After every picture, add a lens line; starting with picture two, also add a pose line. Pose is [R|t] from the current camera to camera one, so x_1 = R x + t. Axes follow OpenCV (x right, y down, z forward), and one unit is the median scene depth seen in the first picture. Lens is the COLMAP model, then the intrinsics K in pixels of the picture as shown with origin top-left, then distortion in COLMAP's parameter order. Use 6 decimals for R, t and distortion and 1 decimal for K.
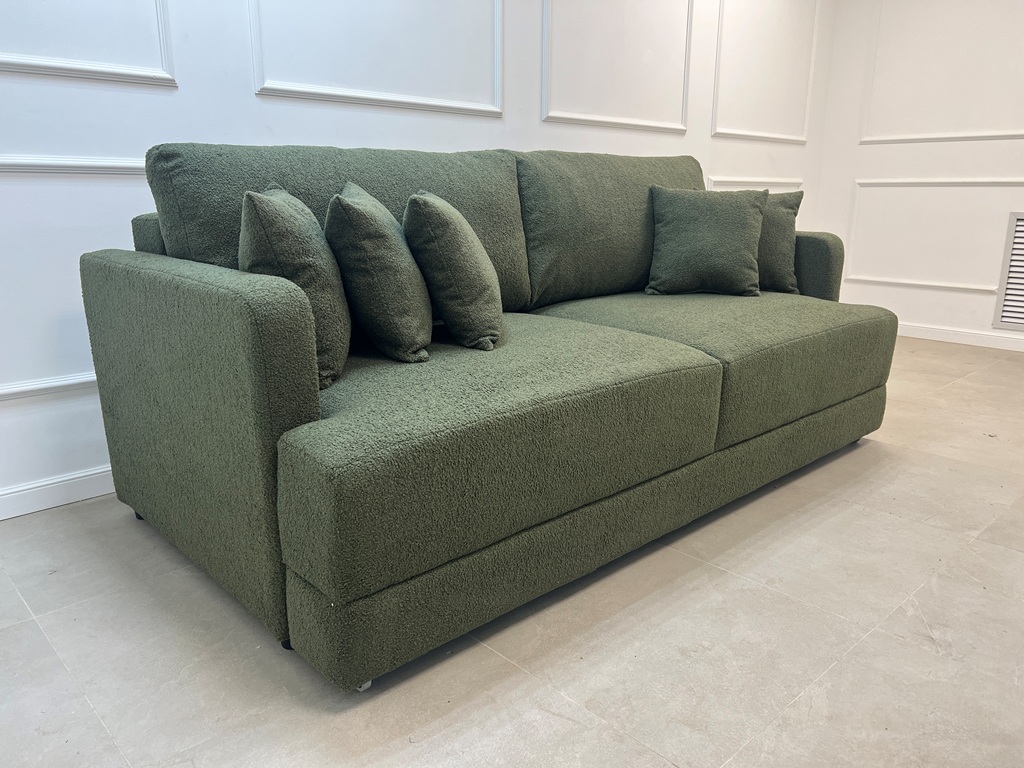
lens RADIAL K [[769.0, 0, 510.3], [0, 769.0, 387.3], [0, 0, 1]] dist [0.044720, -0.051571]
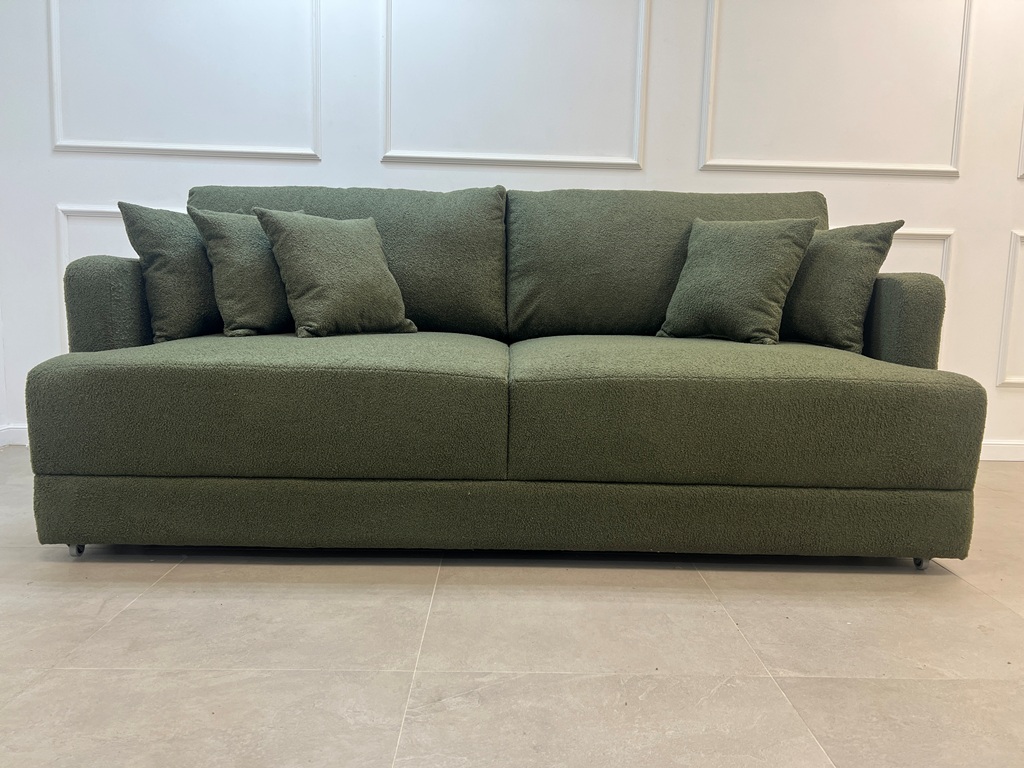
lens RADIAL K [[769.0, 0, 511.2], [0, 769.0, 387.2], [0, 0, 1]] dist [0.044720, -0.051571]
pose [[0.734500, 0.095612, -0.671839, 0.917799], [-0.187792, 0.980000, -0.065839, 0.038418], [0.652107, 0.174525, 0.737765, 0.335492]]
